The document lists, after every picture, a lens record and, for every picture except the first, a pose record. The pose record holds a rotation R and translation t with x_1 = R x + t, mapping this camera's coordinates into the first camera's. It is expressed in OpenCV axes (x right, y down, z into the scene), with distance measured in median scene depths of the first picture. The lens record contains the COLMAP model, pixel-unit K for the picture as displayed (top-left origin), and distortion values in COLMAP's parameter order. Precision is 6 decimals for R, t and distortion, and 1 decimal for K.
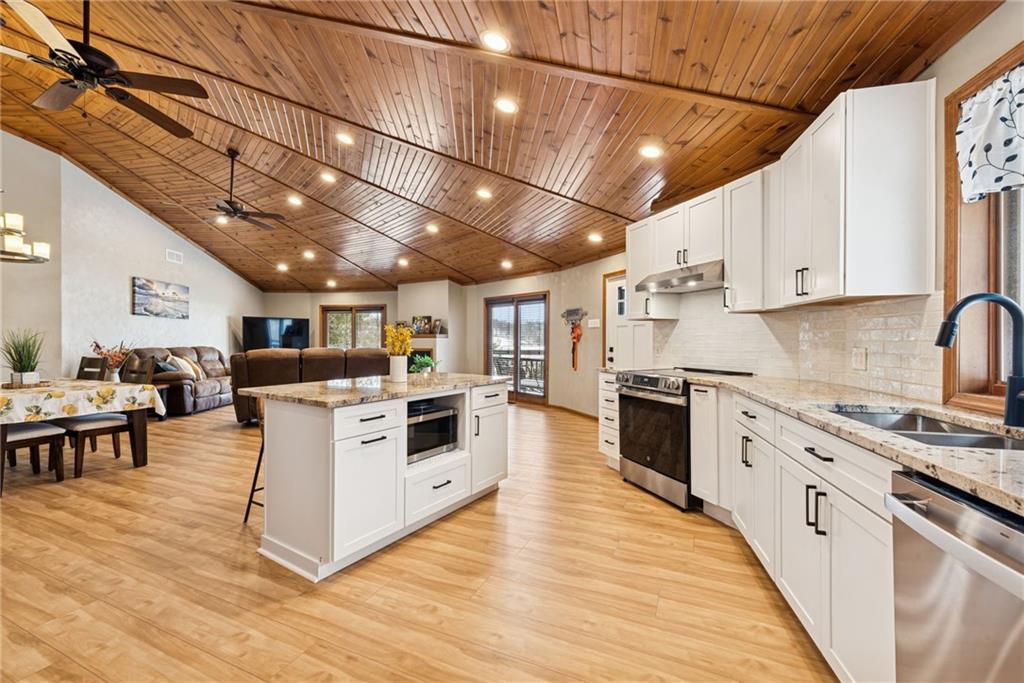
lens RADIAL K [[411.8, 0, 512.0], [0, 411.8, 341.5], [0, 0, 1]] dist [0.002730, -0.000420]
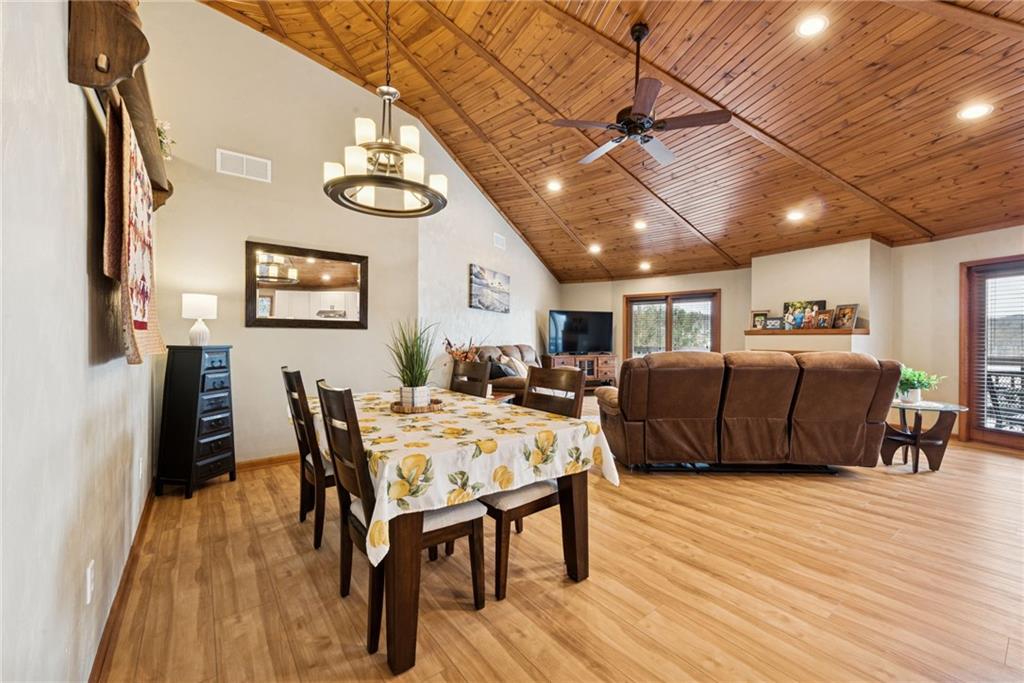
lens RADIAL K [[414.6, 0, 523.9], [0, 414.6, 337.2], [0, 0, 1]] dist [0.006976, -0.000552]
pose [[0.881487, 0.002187, -0.472203, -0.404468], [-0.004732, 0.999980, -0.004203, 0.000190], [0.472184, 0.005939, 0.881480, 0.285037]]
